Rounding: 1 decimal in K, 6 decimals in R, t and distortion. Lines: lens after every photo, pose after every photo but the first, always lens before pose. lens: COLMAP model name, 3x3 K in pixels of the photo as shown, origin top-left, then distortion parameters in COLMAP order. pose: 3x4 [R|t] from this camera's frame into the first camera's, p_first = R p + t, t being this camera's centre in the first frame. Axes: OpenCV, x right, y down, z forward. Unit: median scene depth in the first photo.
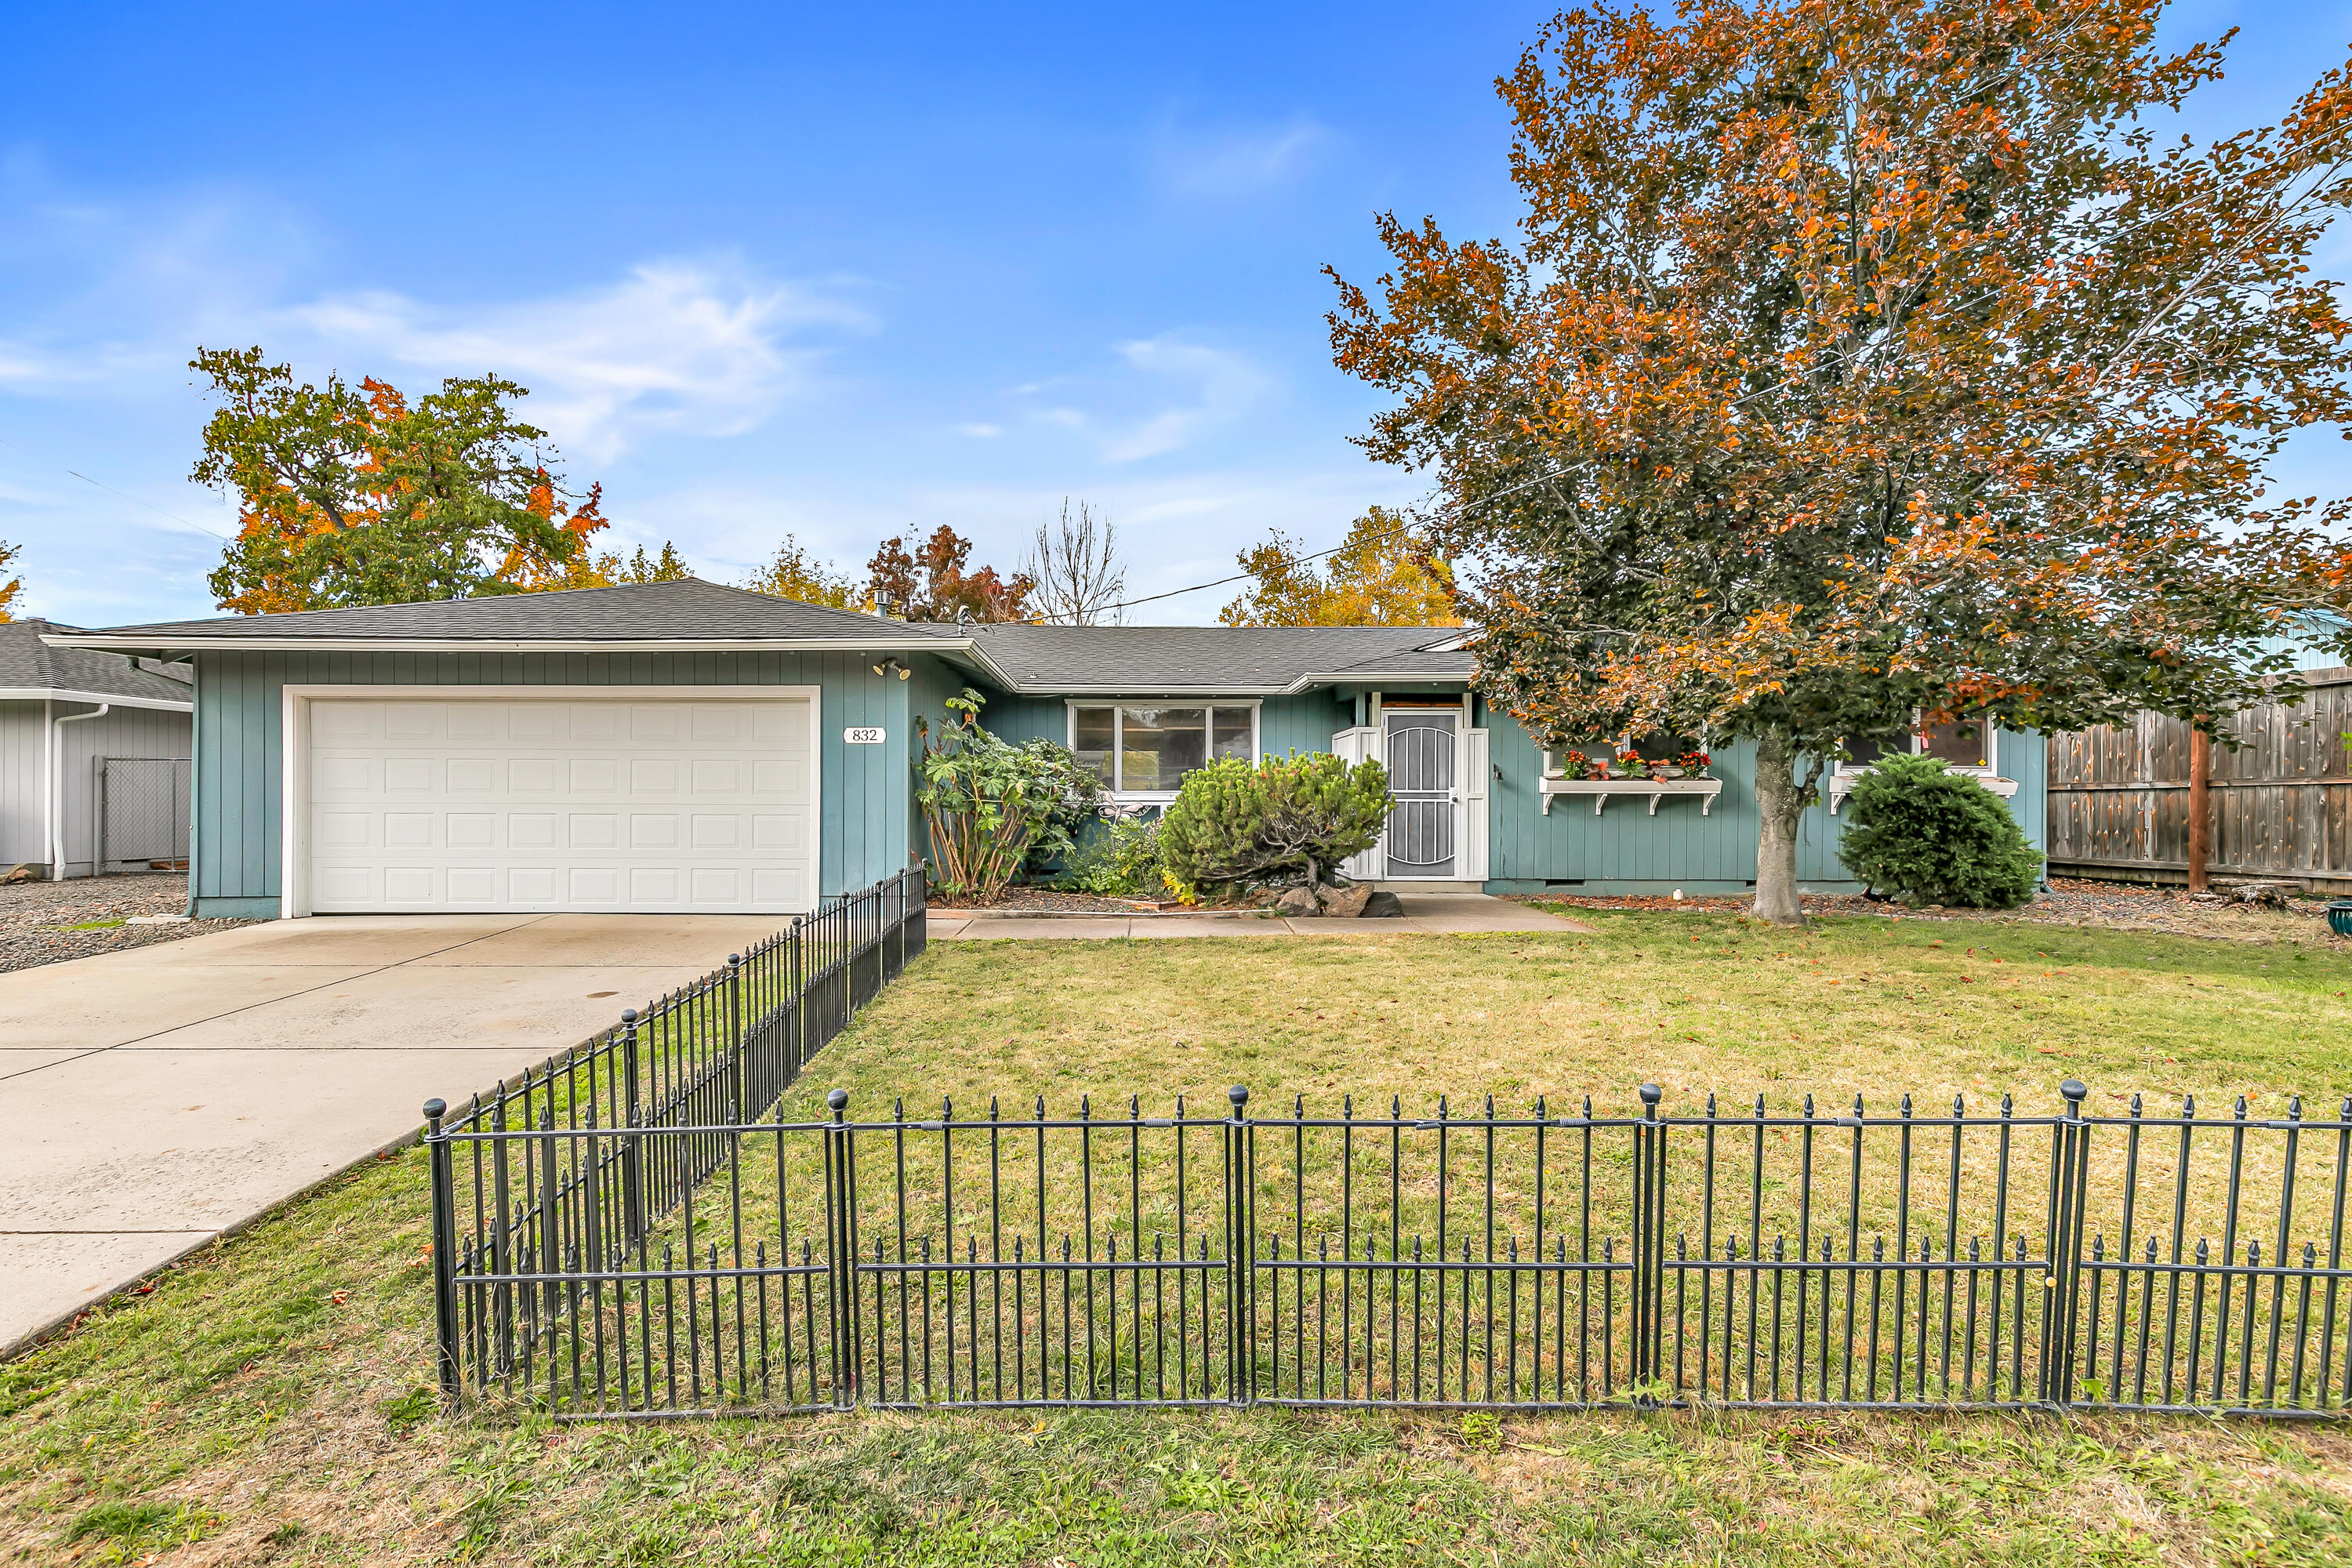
lens RADIAL K [[1087.9, 0, 1189.5], [0, 1087.9, 784.1], [0, 0, 1]] dist [0.010449, -0.001704]
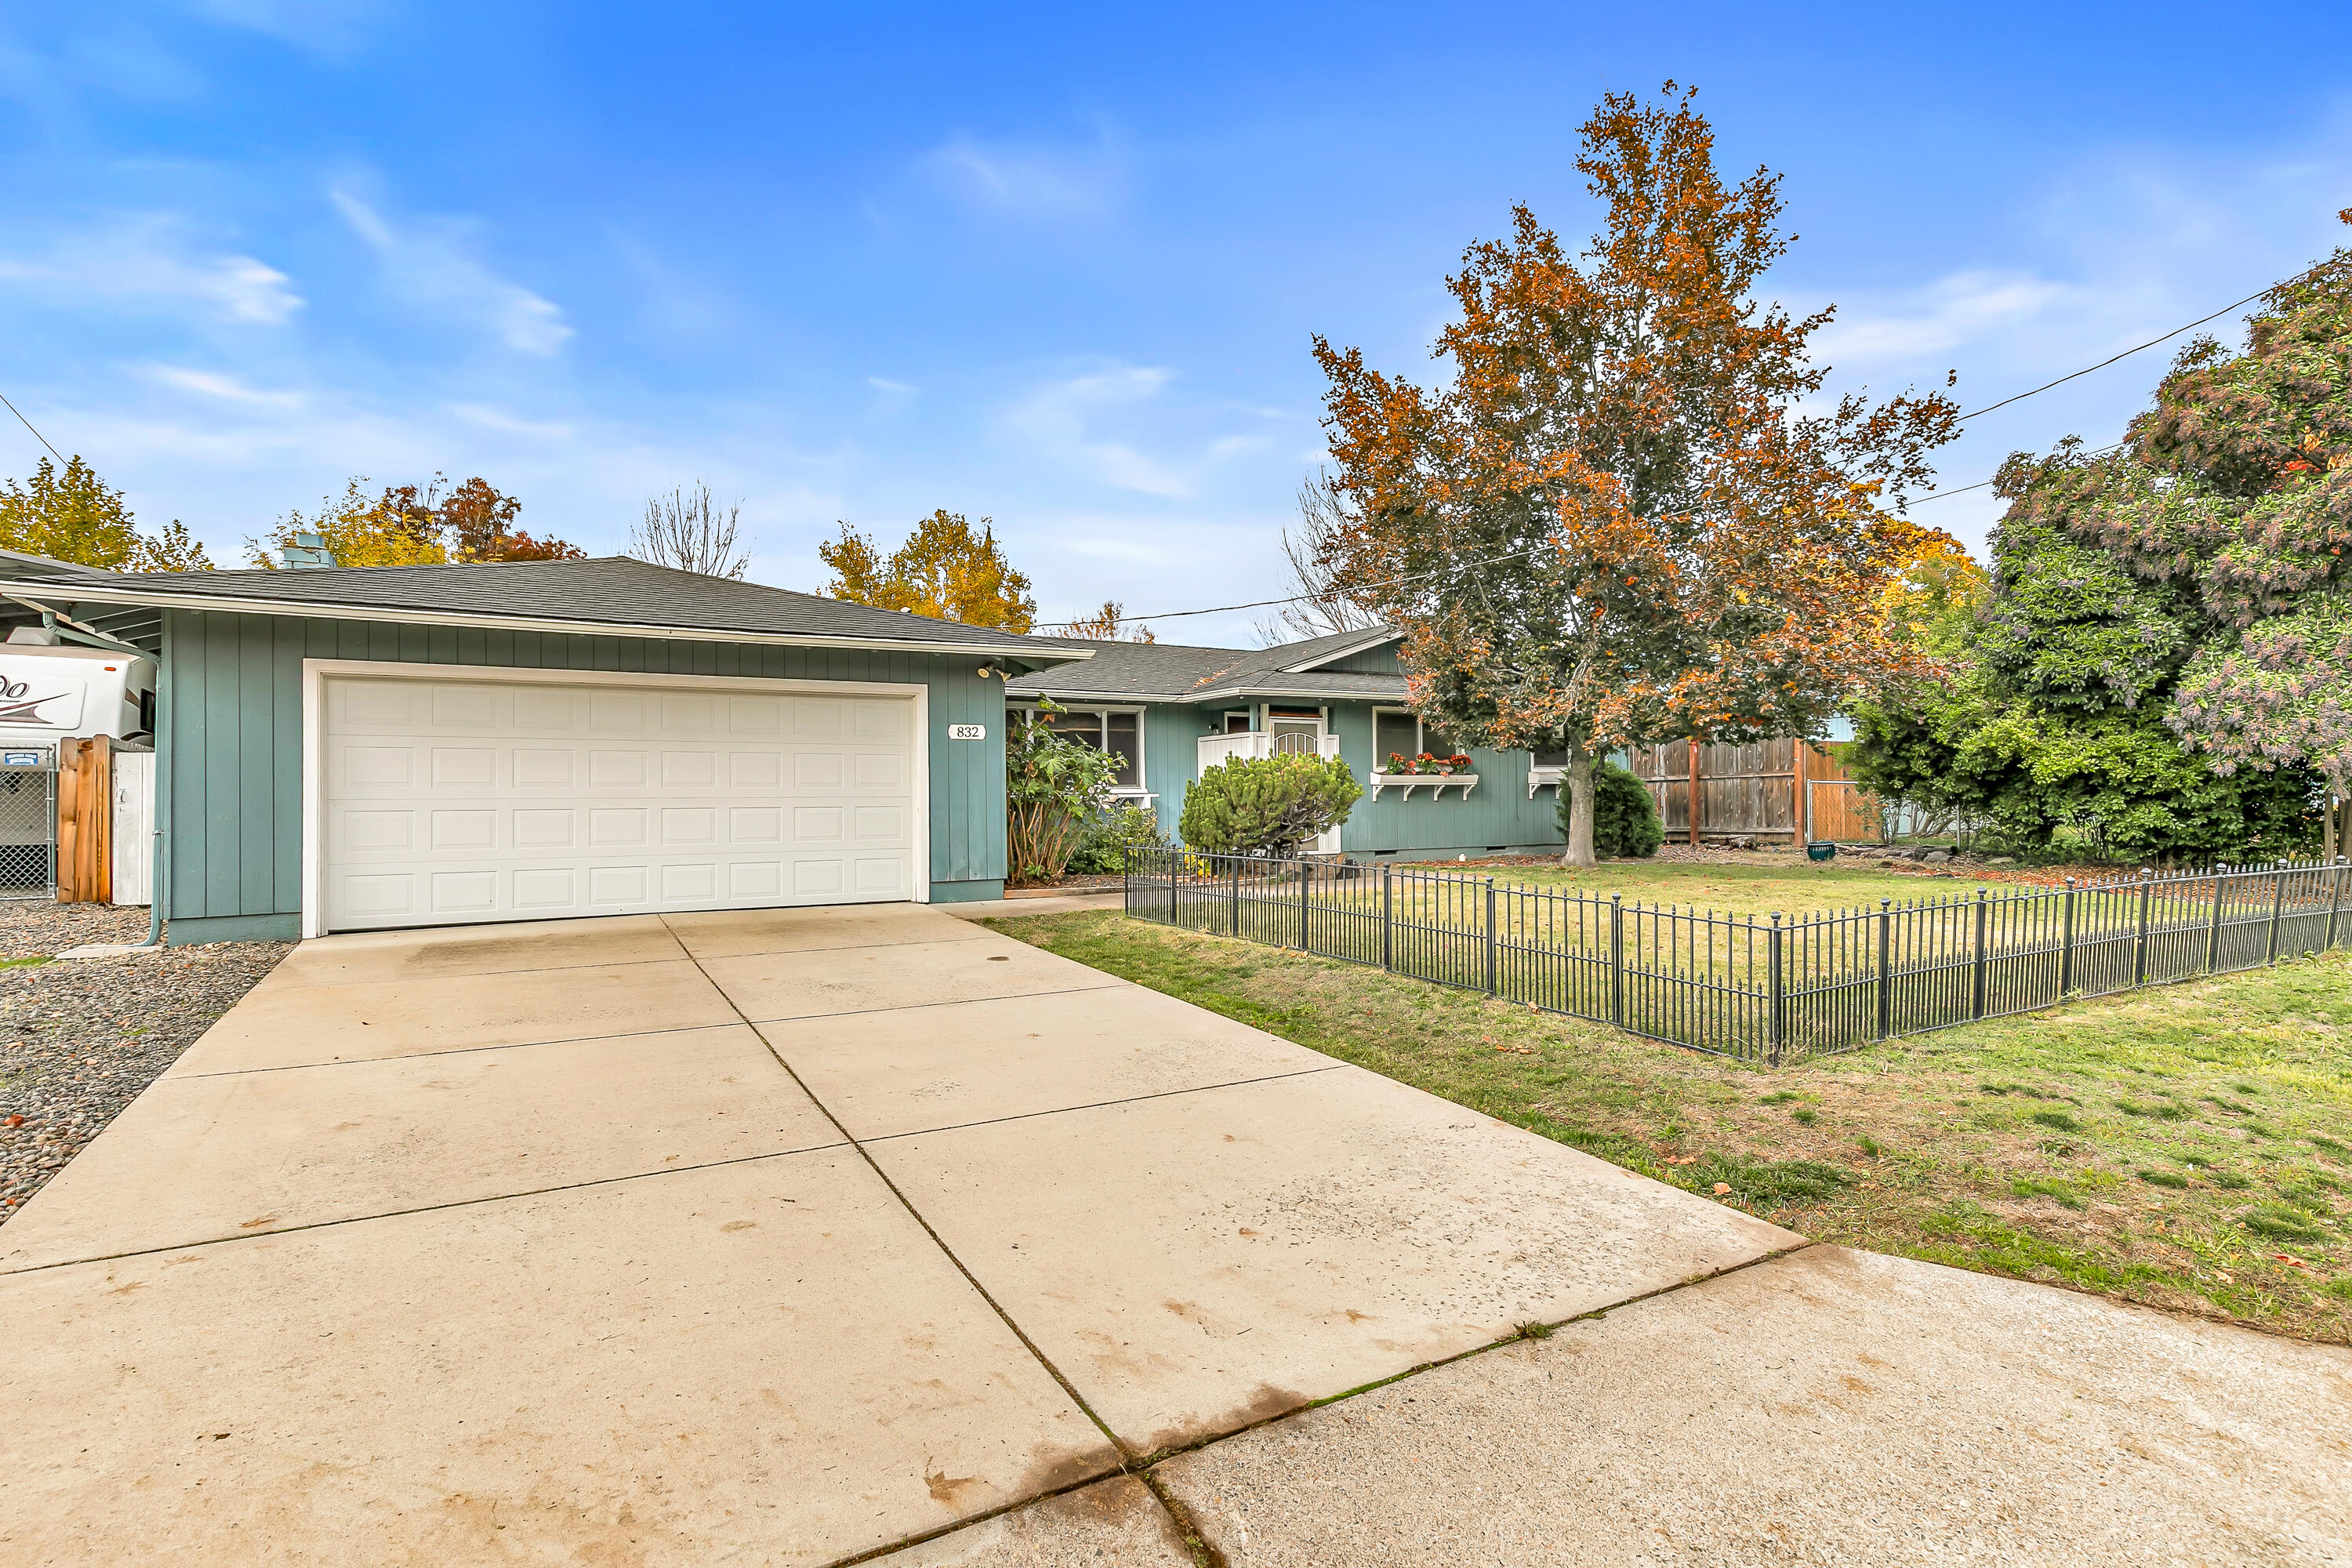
lens RADIAL K [[1087.9, 0, 1218.9], [0, 1087.9, 782.2], [0, 0, 1]] dist [0.010449, -0.001704]
pose [[0.871015, -0.003278, 0.491246, -0.482795], [0.004848, 0.999986, -0.001922, 0.006718], [-0.491233, 0.004055, 0.871019, -0.053323]]
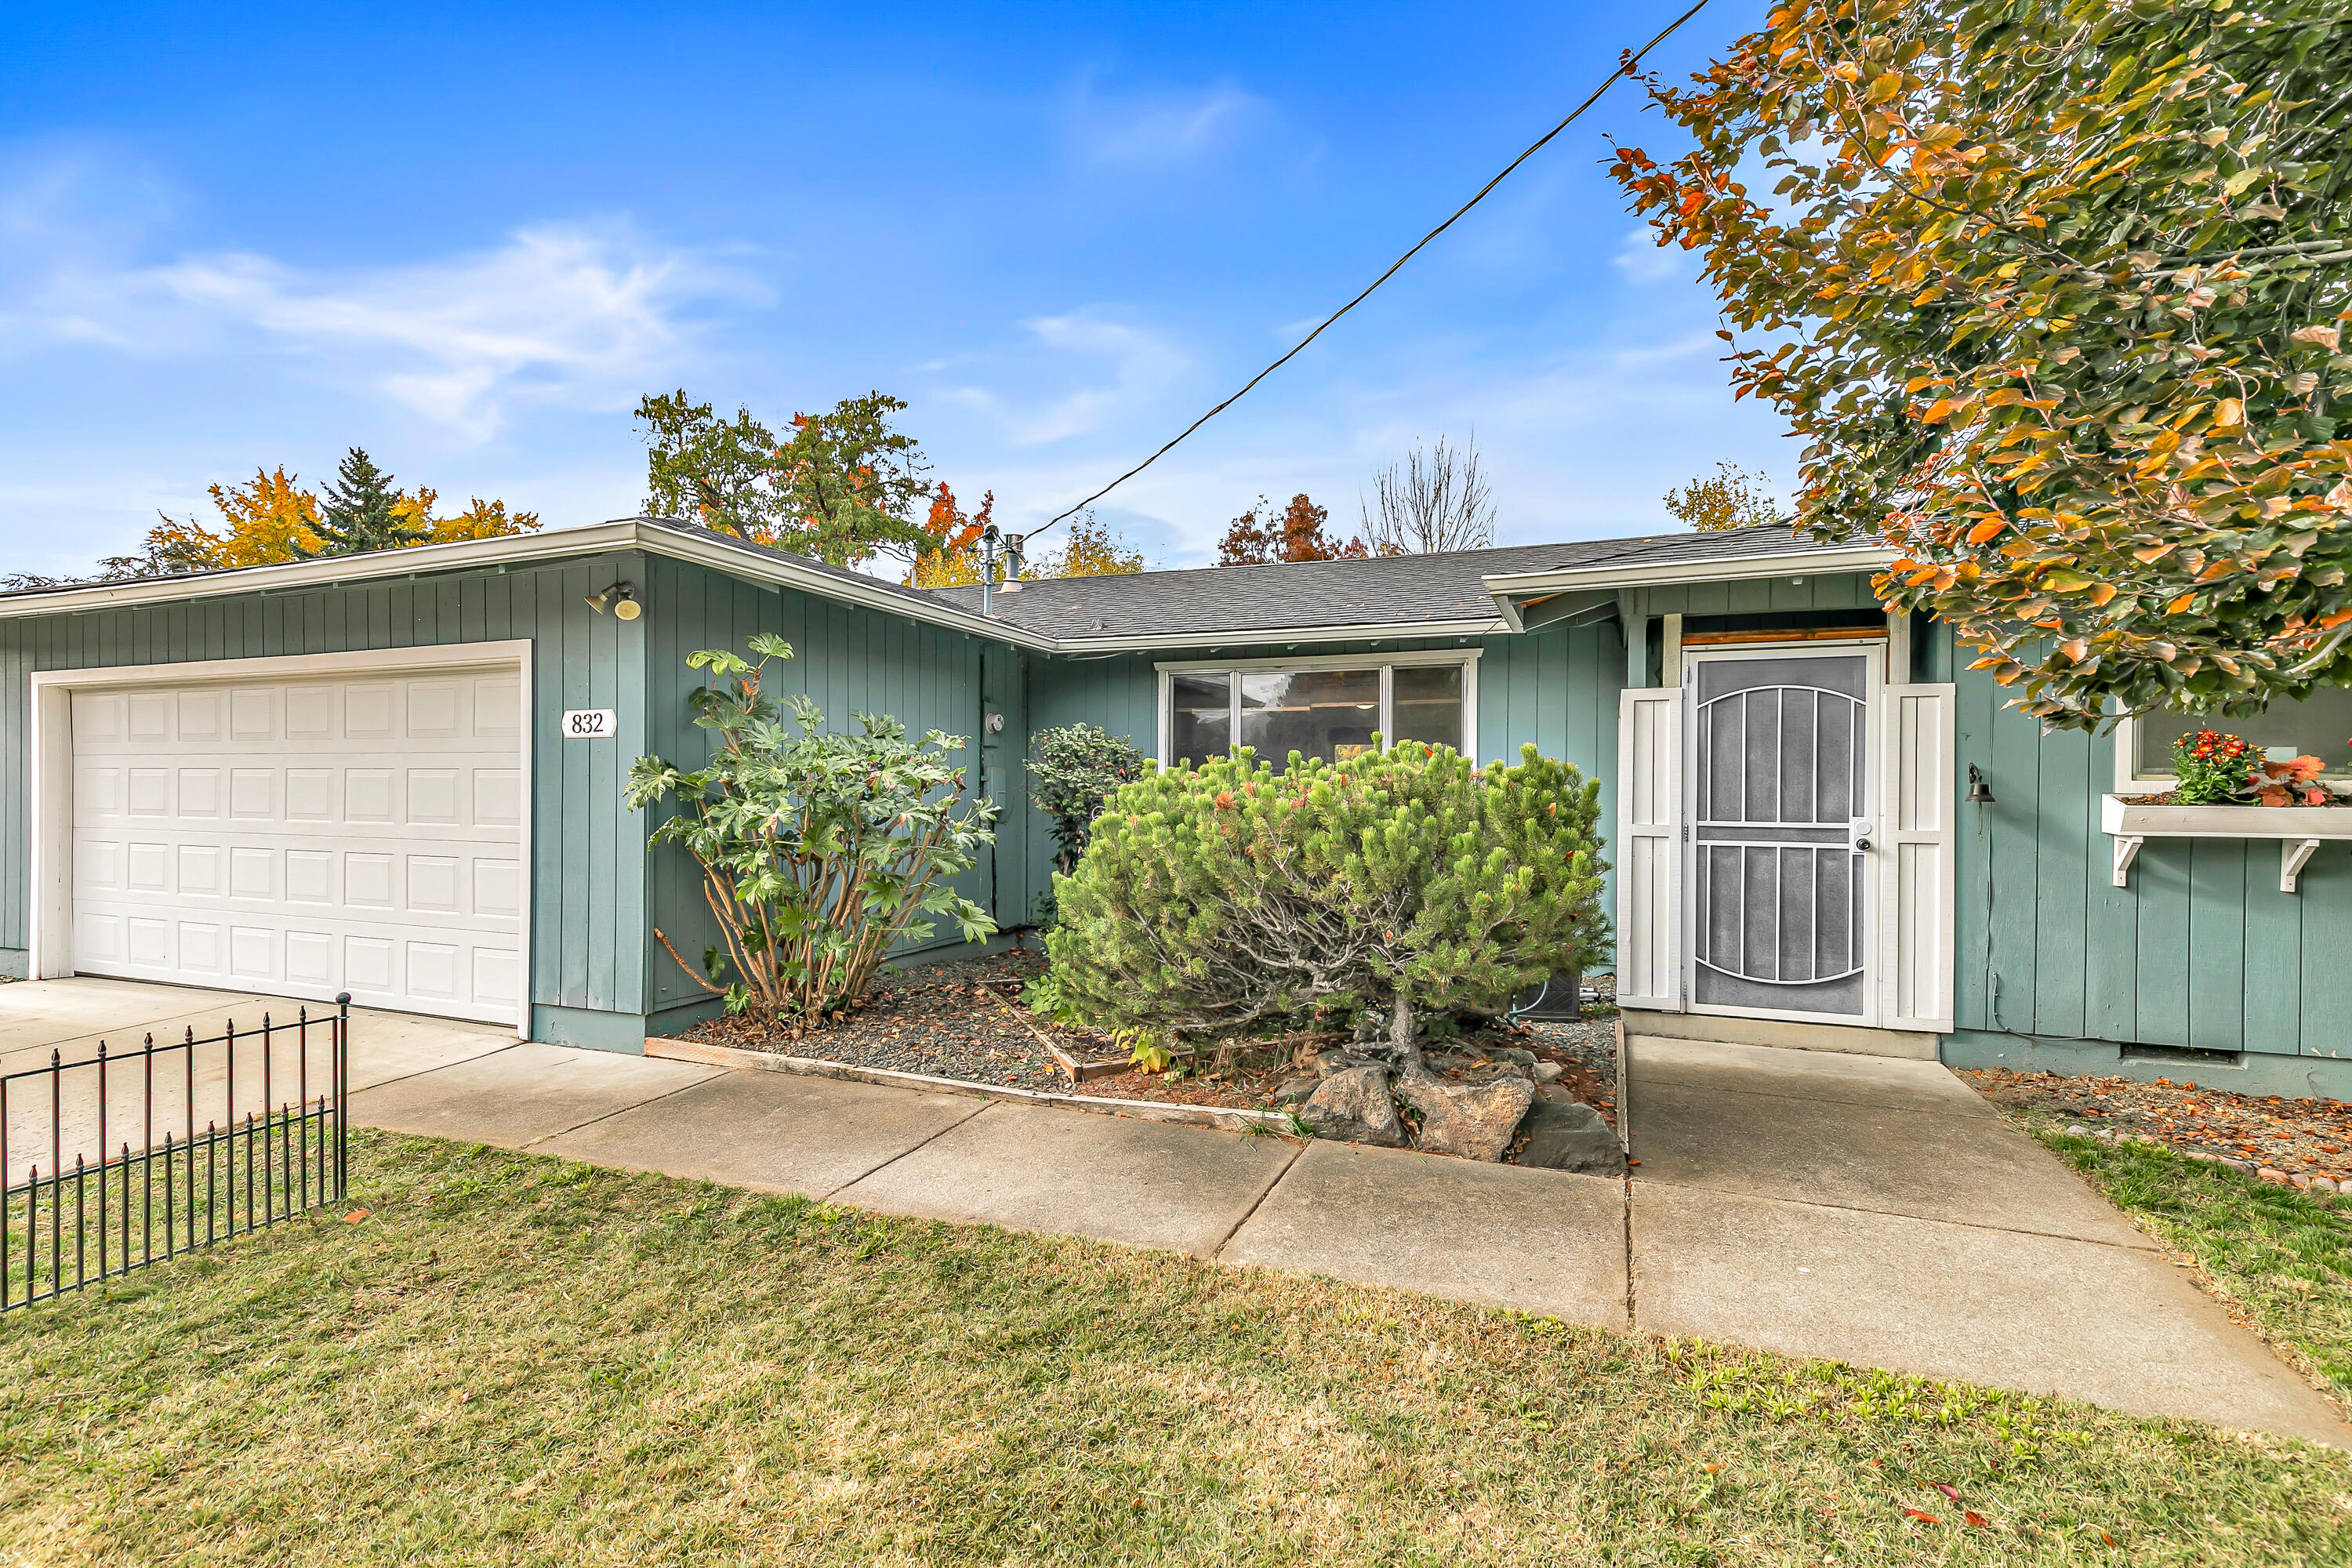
lens RADIAL K [[1087.9, 0, 1192.7], [0, 1087.9, 779.5], [0, 0, 1]] dist [0.010449, -0.001704]
pose [[0.918276, 0.000348, -0.395942, 0.167753], [0.000303, 0.999999, 0.001580, -0.013049], [0.395942, -0.001571, 0.918274, 0.476993]]
